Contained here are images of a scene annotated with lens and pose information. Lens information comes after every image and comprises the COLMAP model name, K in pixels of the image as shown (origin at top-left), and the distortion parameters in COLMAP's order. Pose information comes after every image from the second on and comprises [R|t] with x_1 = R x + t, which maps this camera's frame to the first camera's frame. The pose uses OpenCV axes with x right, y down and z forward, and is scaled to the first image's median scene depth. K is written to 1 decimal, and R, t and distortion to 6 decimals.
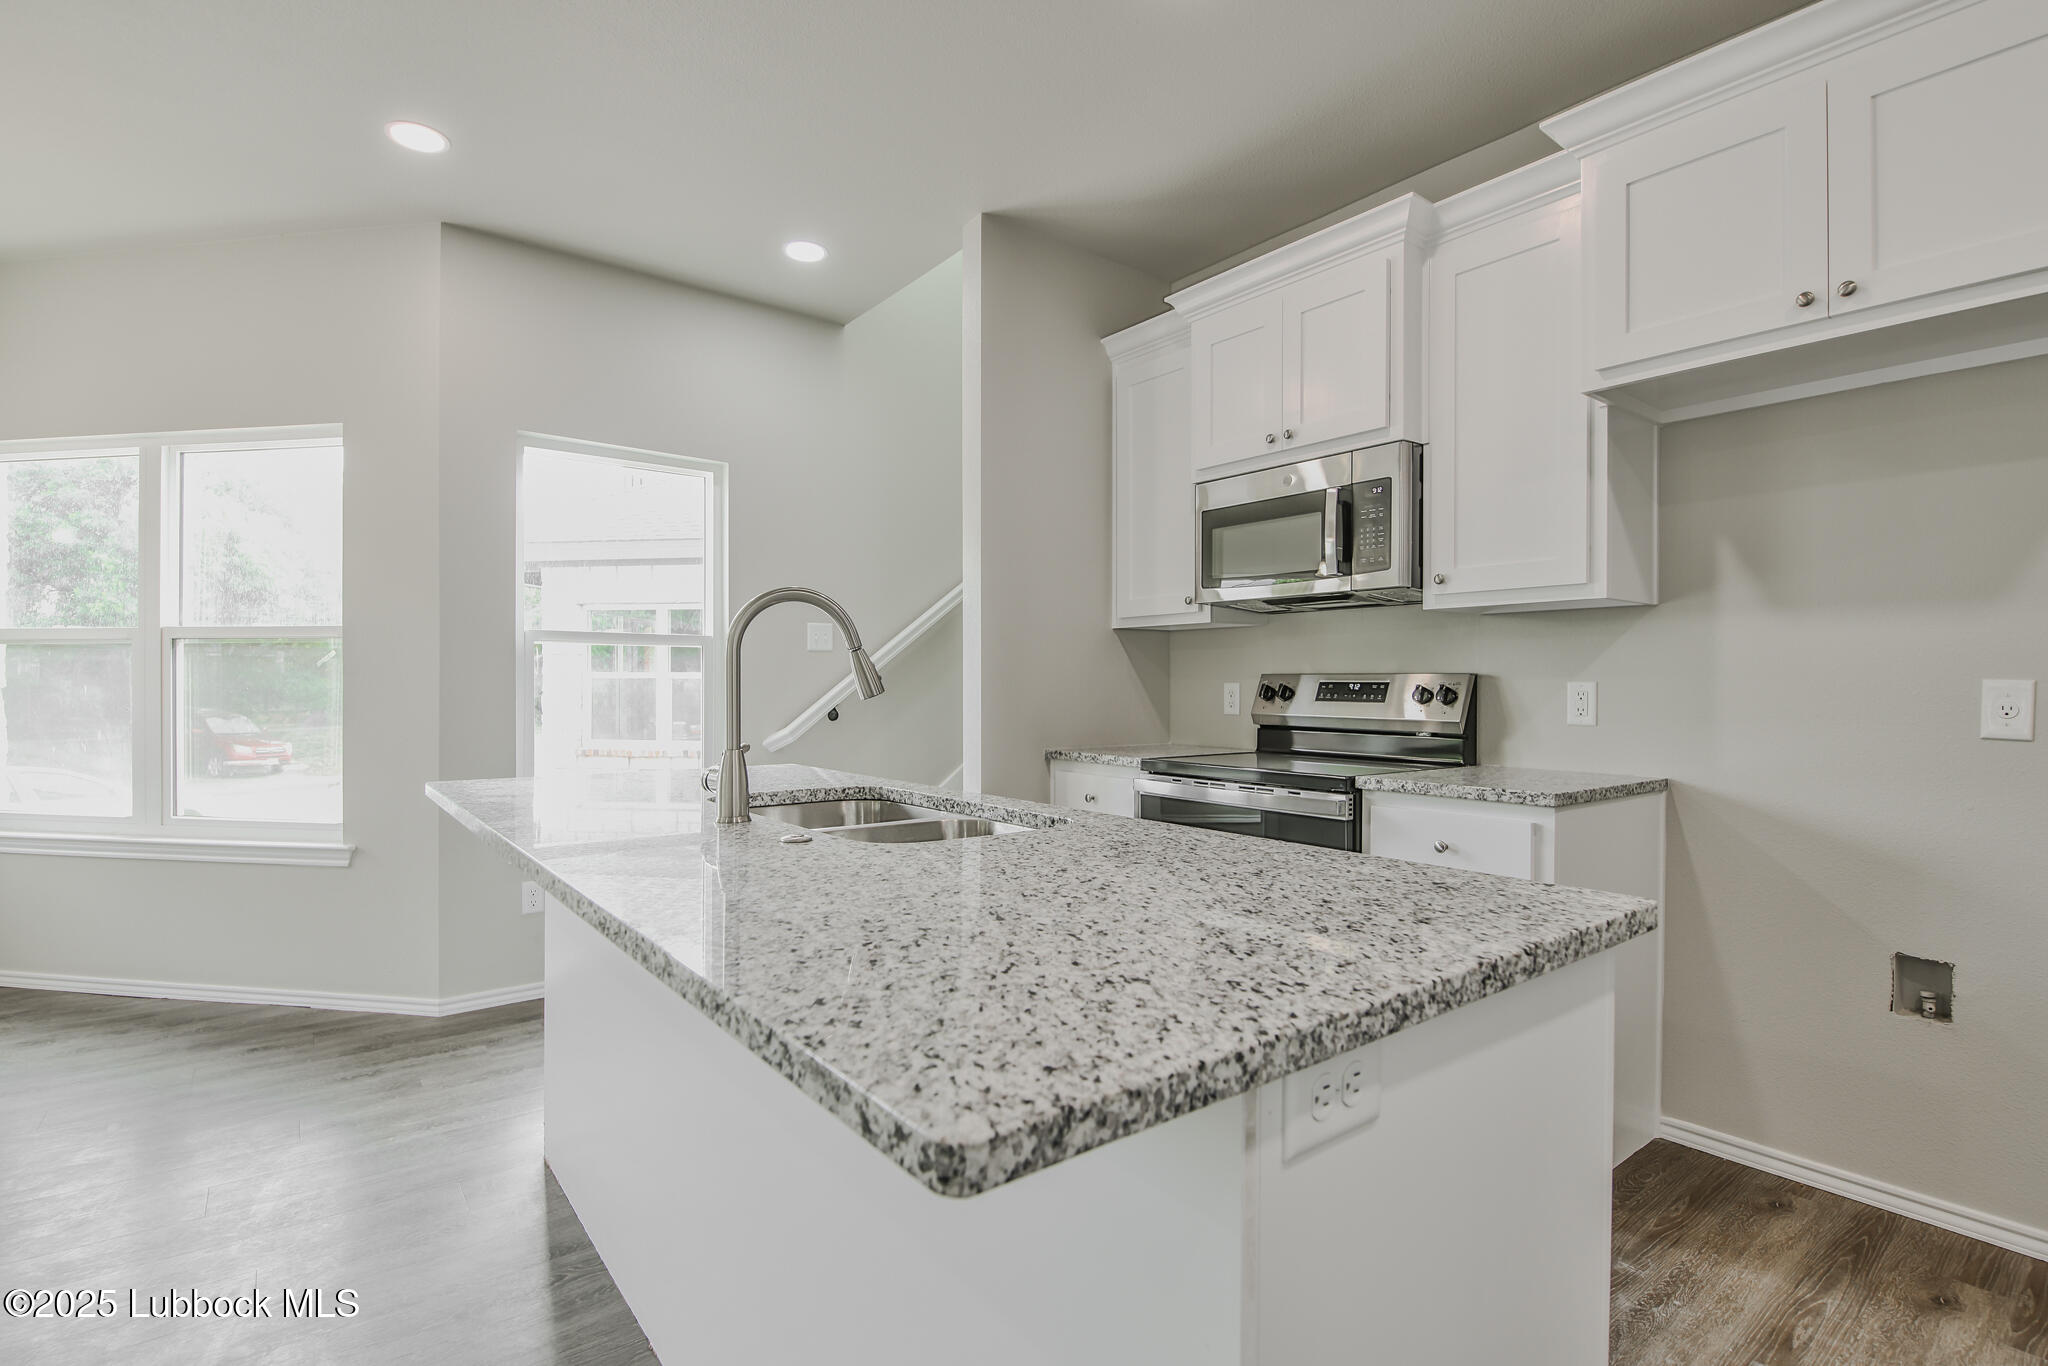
lens RADIAL K [[969.8, 0, 1024.0], [0, 969.8, 683.0], [0, 0, 1]] dist [-0.002134, -0.000292]
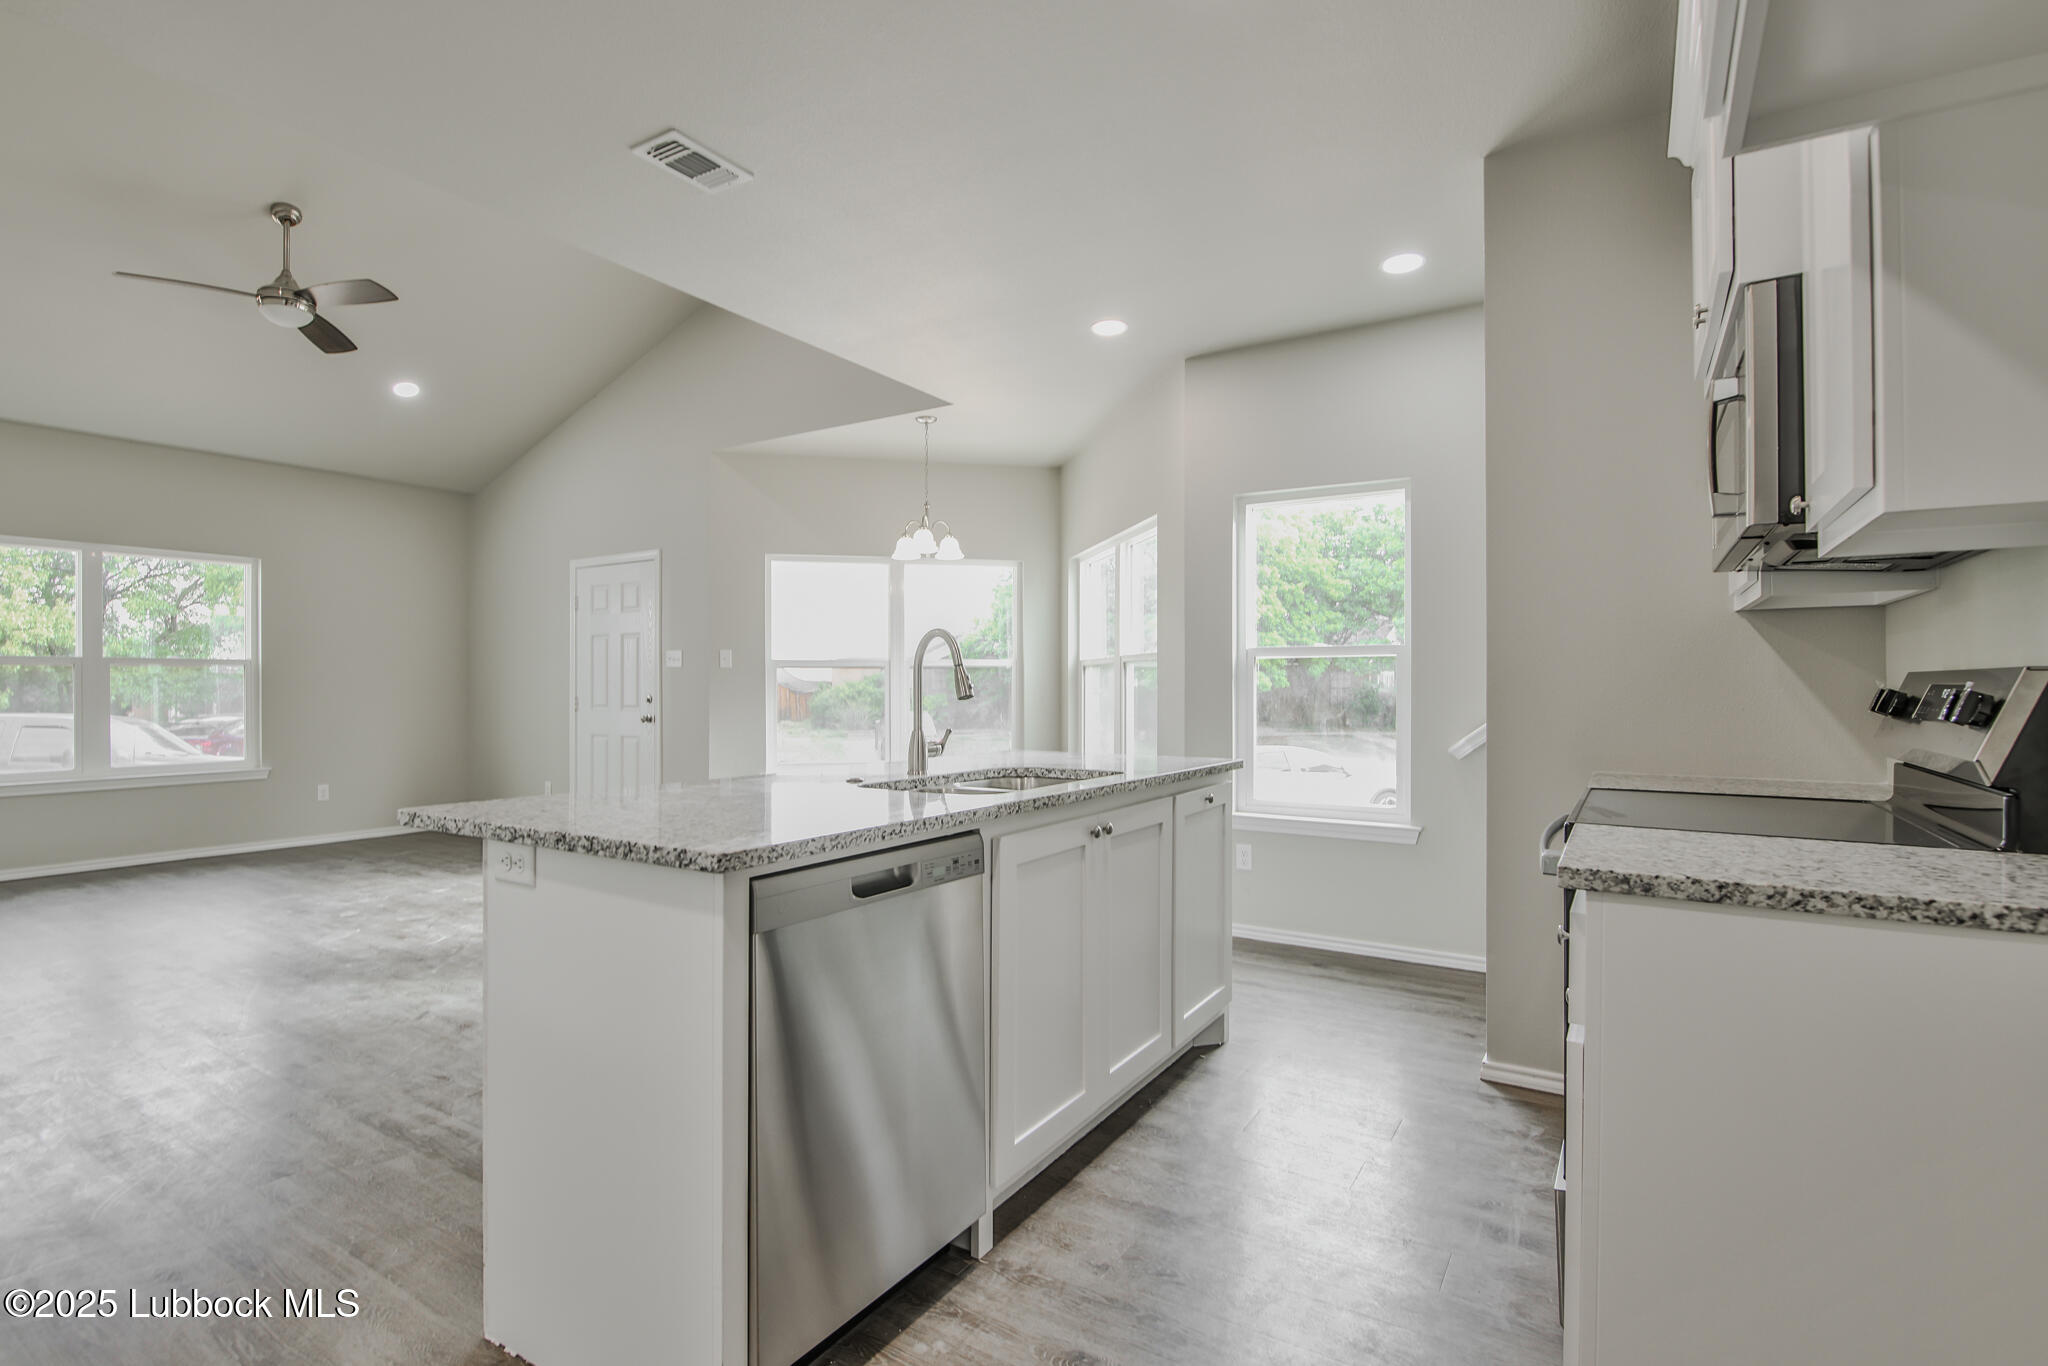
lens RADIAL K [[994.0, 0, 1024.0], [0, 994.0, 683.0], [0, 0, 1]] dist [-0.001829, -0.000482]
pose [[0.345683, -0.006934, -0.938326, 0.669170], [0.001301, 0.999975, -0.006910, 0.000191], [0.938350, 0.001168, 0.345684, 0.294582]]
